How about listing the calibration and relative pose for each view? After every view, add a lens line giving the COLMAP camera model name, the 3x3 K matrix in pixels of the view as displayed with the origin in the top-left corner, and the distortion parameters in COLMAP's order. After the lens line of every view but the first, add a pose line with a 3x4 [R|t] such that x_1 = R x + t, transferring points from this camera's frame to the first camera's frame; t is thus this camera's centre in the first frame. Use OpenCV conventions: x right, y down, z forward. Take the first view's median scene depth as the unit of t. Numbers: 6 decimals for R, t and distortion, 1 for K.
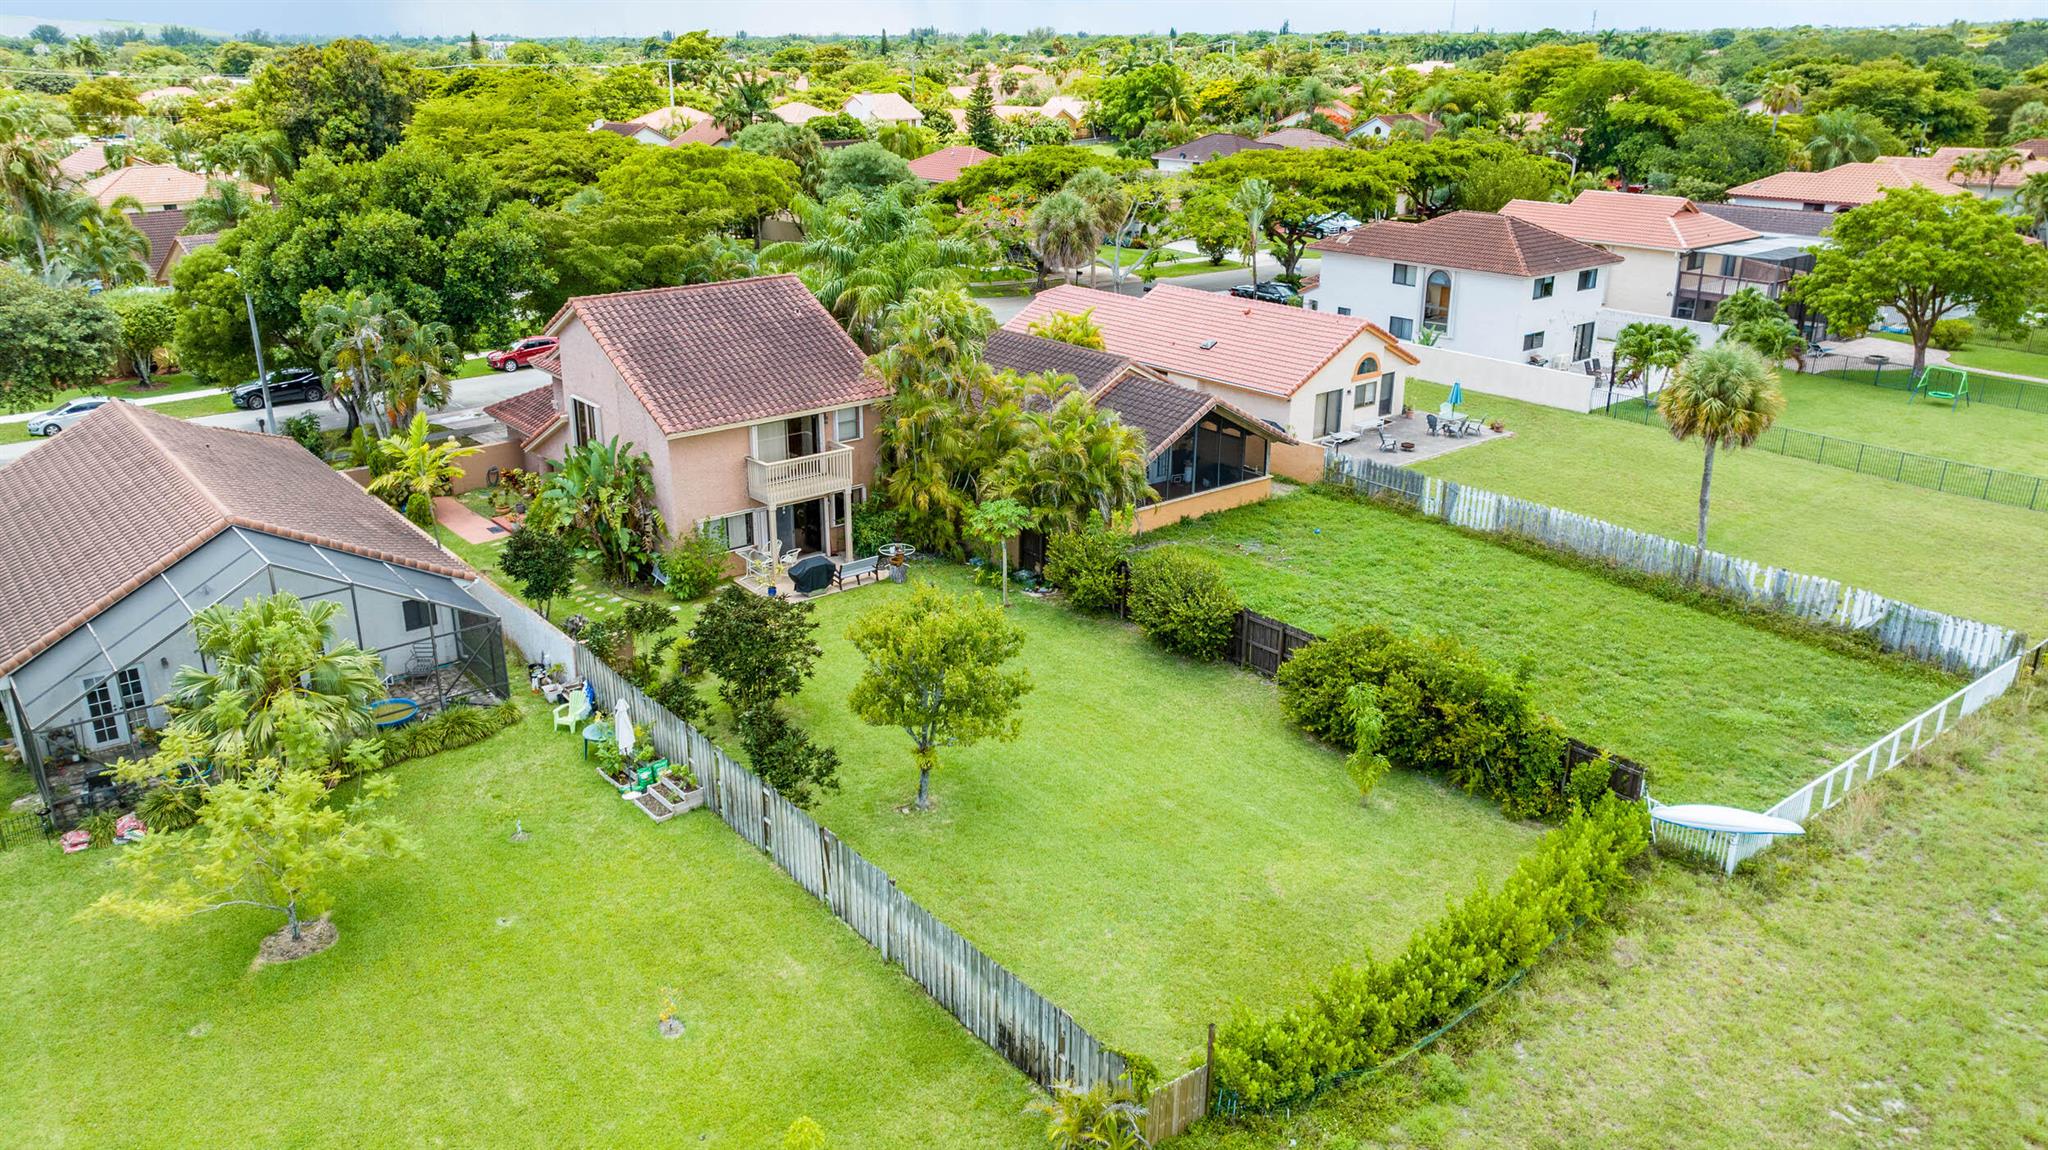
lens RADIAL K [[1470.1, 0, 984.7], [0, 1470.1, 568.2], [0, 0, 1]] dist [-0.028482, 0.058546]
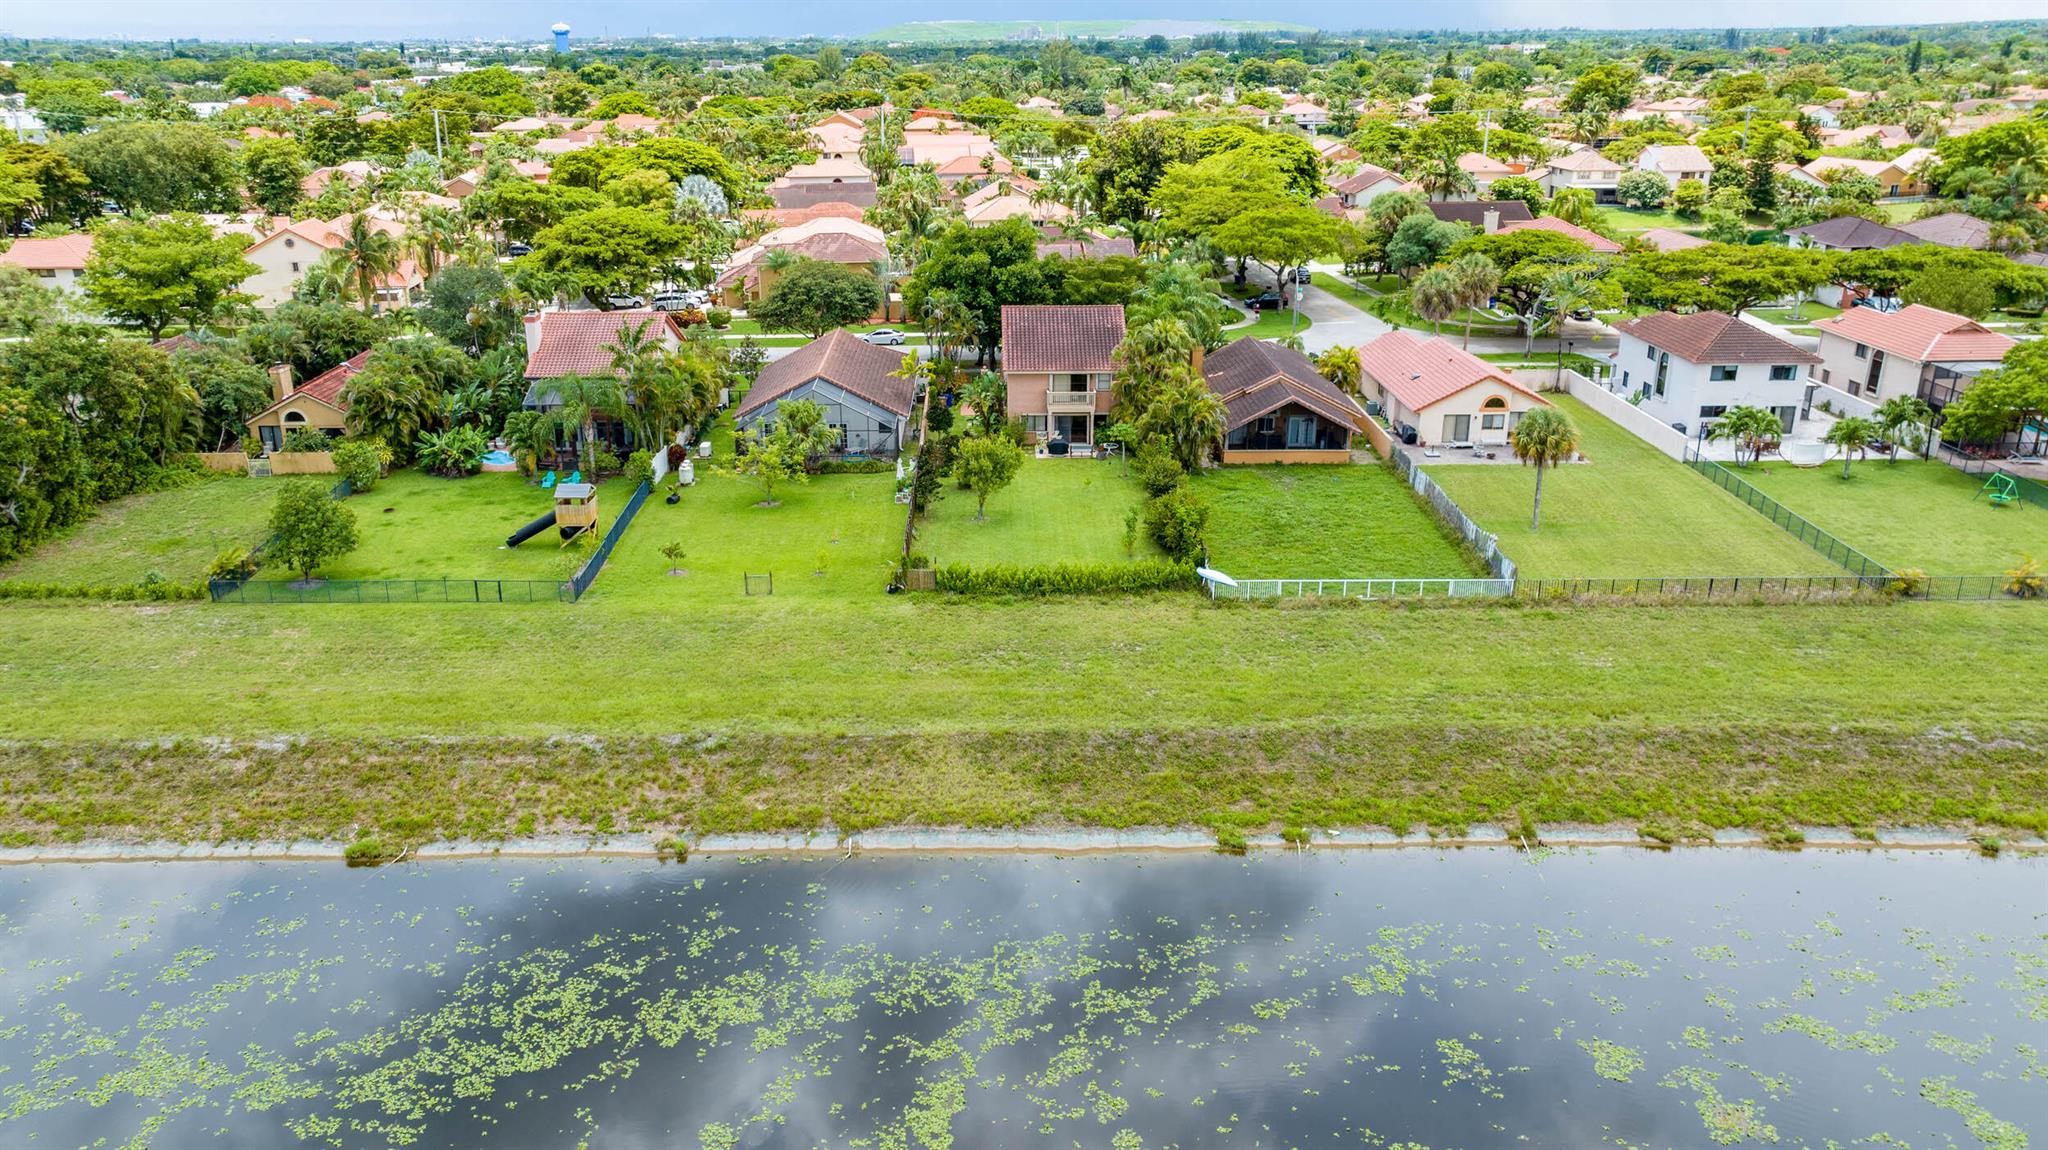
lens RADIAL K [[1470.1, 0, 984.7], [0, 1470.1, 568.2], [0, 0, 1]] dist [-0.028482, 0.058546]
pose [[0.787434, 0.209551, -0.579687, 0.768103], [-0.206066, 0.975824, 0.072834, 0.030460], [0.580934, 0.062102, 0.811578, -0.557798]]
